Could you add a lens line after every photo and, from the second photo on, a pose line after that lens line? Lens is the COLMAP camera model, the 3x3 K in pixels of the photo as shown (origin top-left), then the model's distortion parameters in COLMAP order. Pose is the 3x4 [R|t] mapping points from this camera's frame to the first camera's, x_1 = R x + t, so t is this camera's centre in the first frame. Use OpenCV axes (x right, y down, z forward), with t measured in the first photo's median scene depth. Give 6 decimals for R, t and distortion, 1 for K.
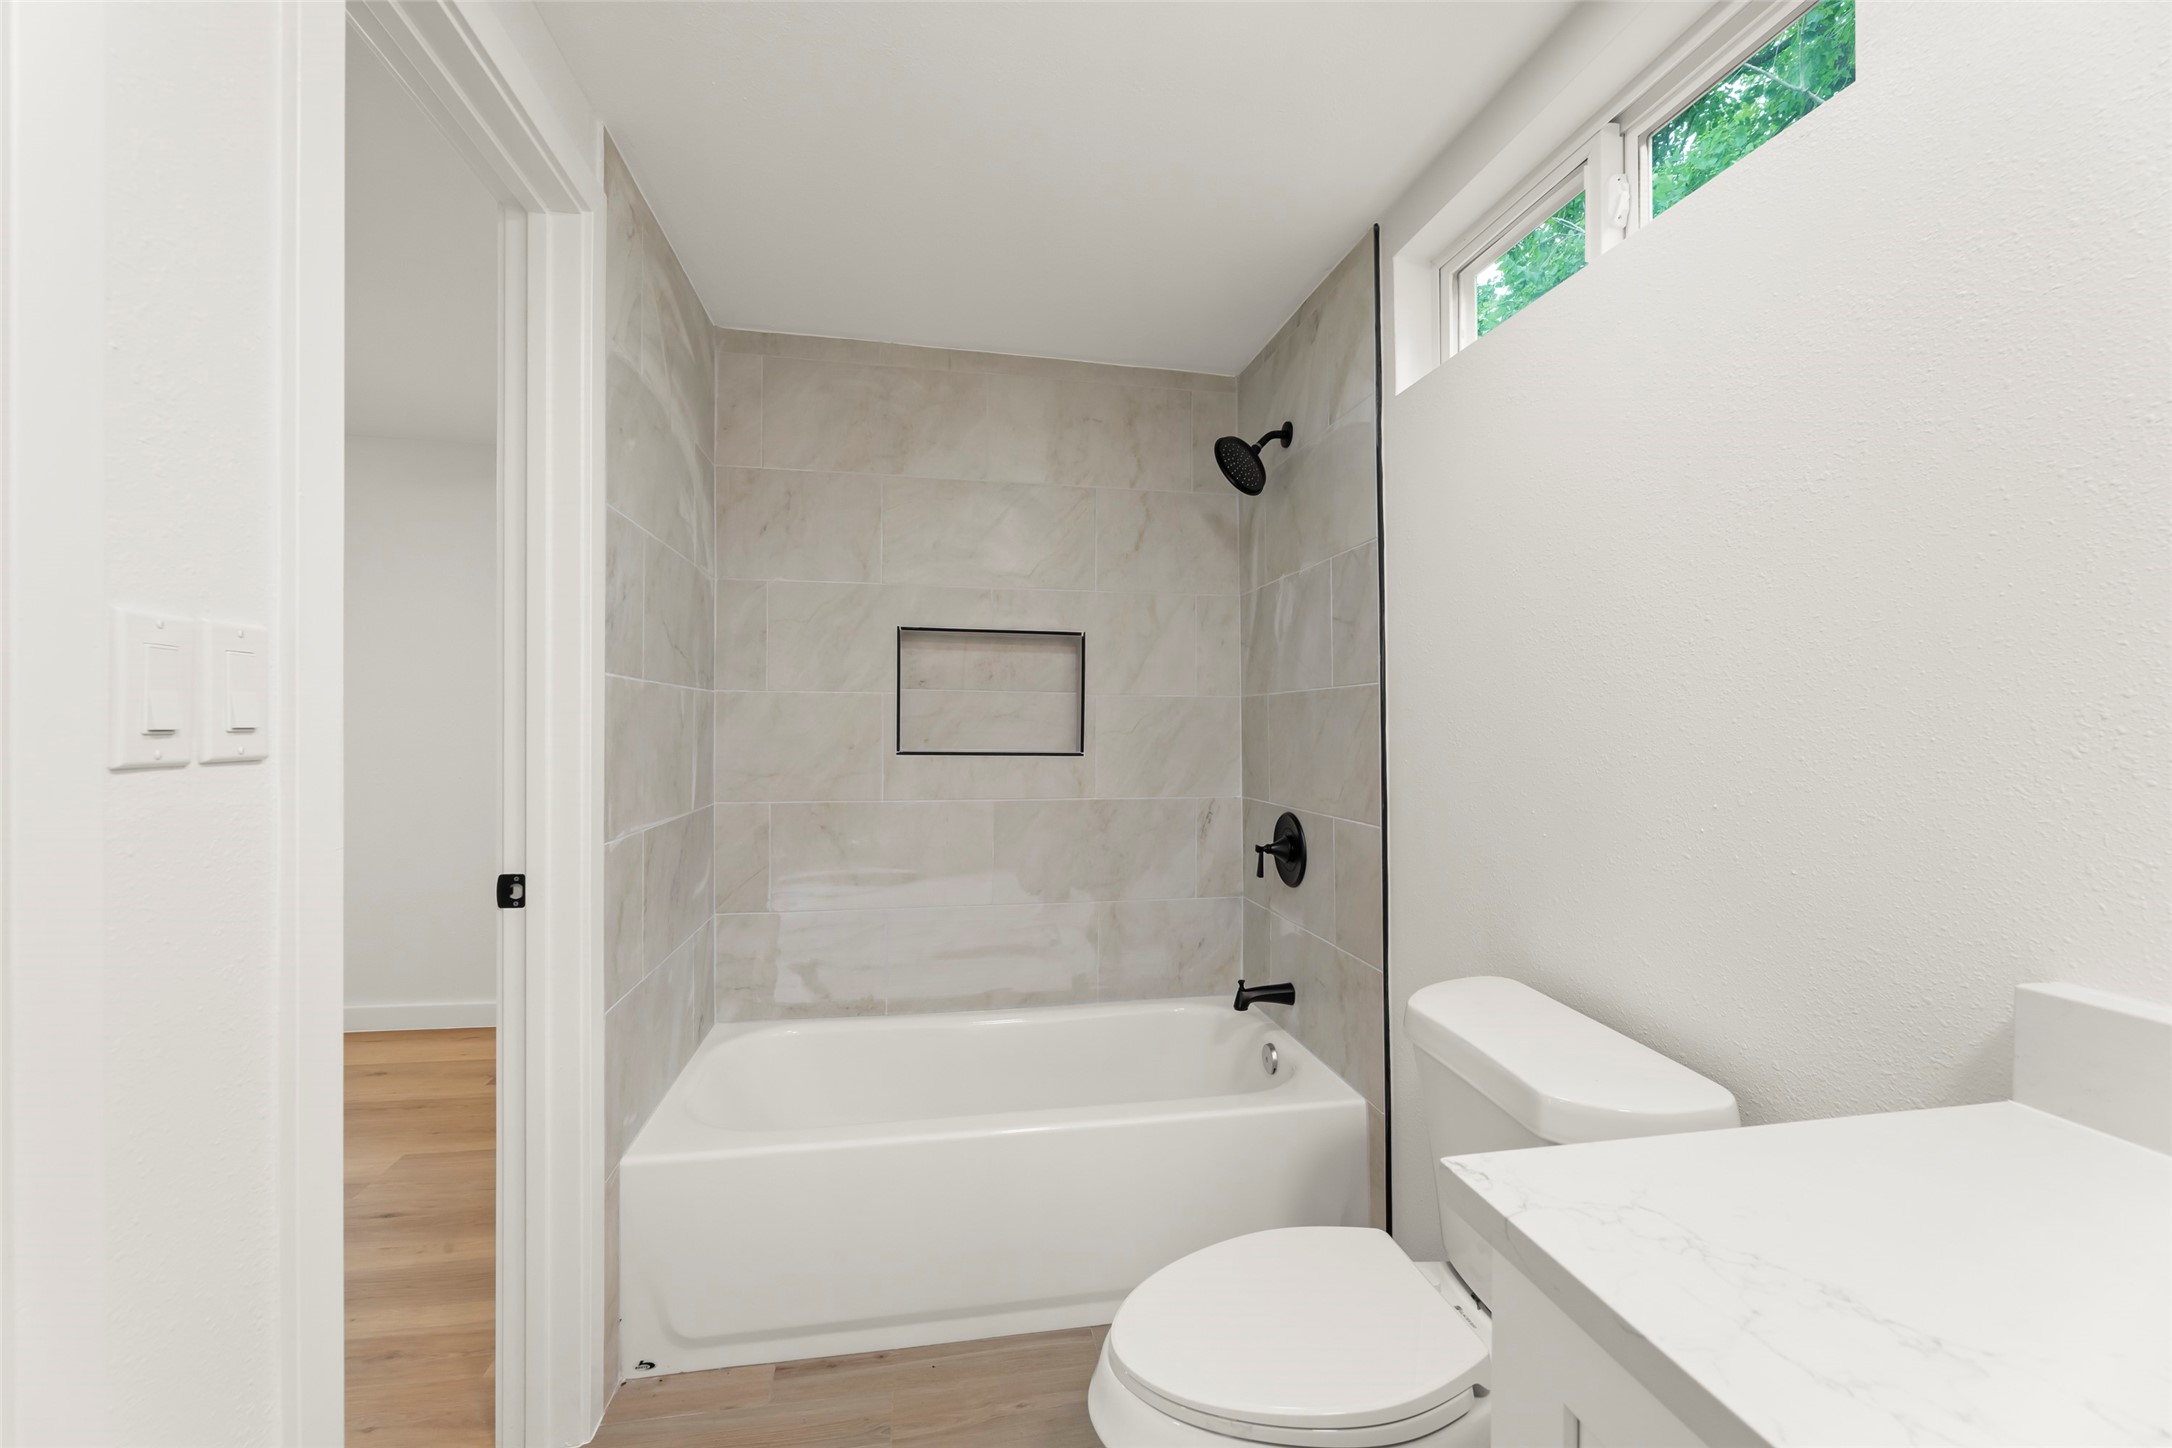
lens RADIAL K [[882.0, 0, 1083.3], [0, 882.0, 723.3], [0, 0, 1]] dist [-0.000244, 0.000368]
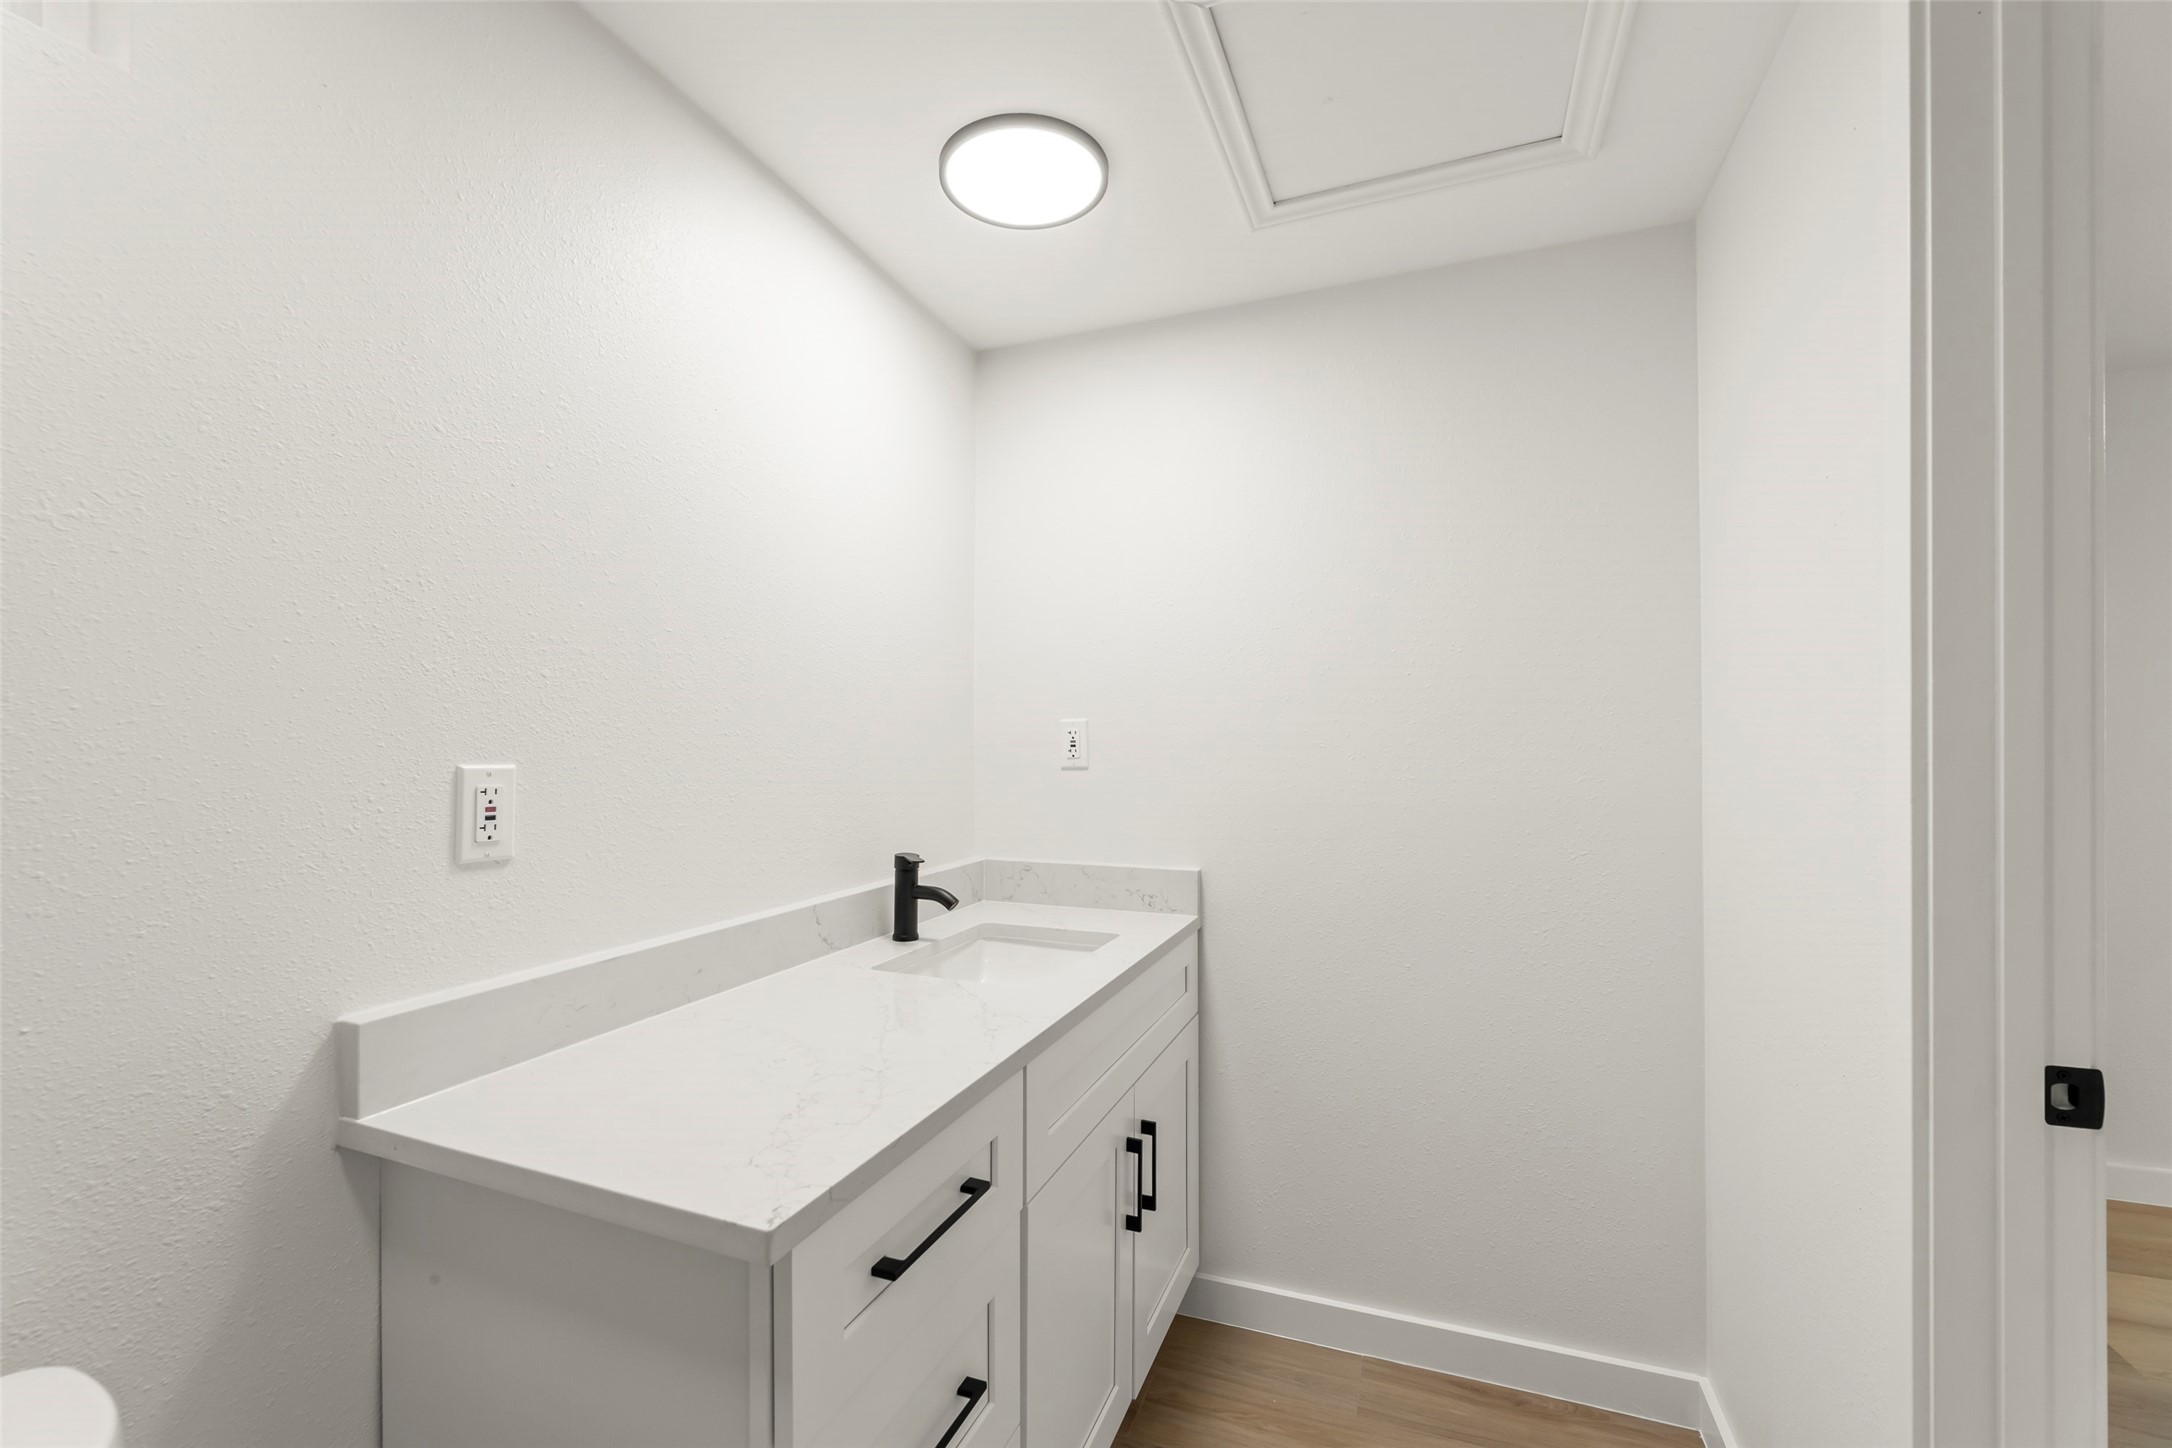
lens RADIAL K [[882.0, 0, 1082.6], [0, 882.0, 728.3], [0, 0, 1]] dist [-0.000244, 0.000368]
pose [[-0.844670, 0.000816, 0.535286, -0.390062], [-0.003130, 0.999974, -0.006462, -0.094113], [-0.535278, -0.007134, -0.844646, 1.316583]]
